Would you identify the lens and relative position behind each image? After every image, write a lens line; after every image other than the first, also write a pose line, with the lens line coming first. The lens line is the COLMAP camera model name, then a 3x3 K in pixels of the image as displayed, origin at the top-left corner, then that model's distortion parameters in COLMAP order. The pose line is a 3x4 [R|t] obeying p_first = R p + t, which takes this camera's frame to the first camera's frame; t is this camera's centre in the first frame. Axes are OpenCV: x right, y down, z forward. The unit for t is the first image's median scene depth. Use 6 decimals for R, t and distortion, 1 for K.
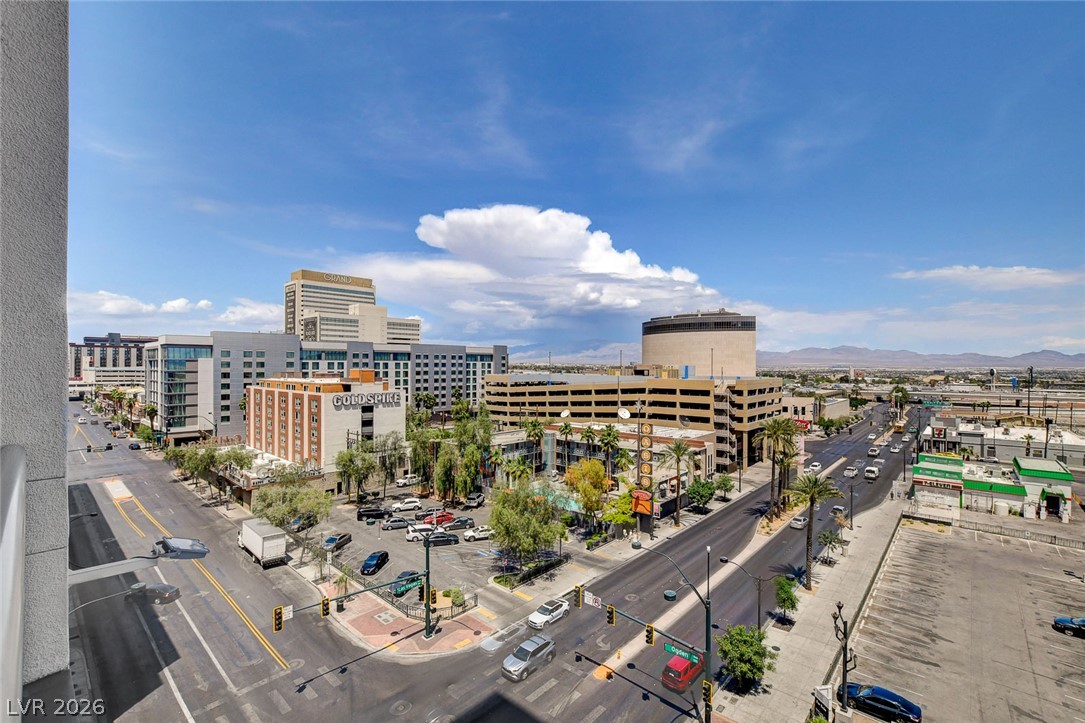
lens RADIAL K [[482.8, 0, 553.3], [0, 482.8, 362.8], [0, 0, 1]] dist [-0.029052, 0.009531]
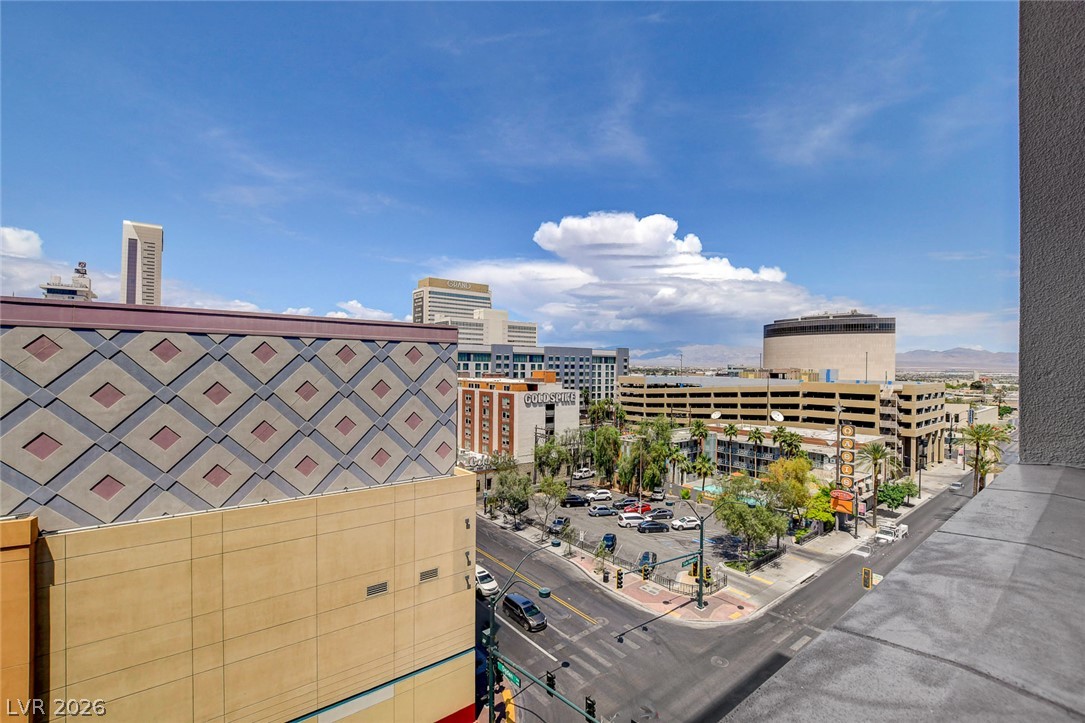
lens RADIAL K [[482.8, 0, 553.3], [0, 482.8, 362.8], [0, 0, 1]] dist [-0.029052, 0.009531]
pose [[0.987783, 0.006654, -0.155695, -0.157752], [-0.007144, 0.999971, -0.002591, -0.001050], [0.155673, 0.003672, 0.987802, -0.064520]]
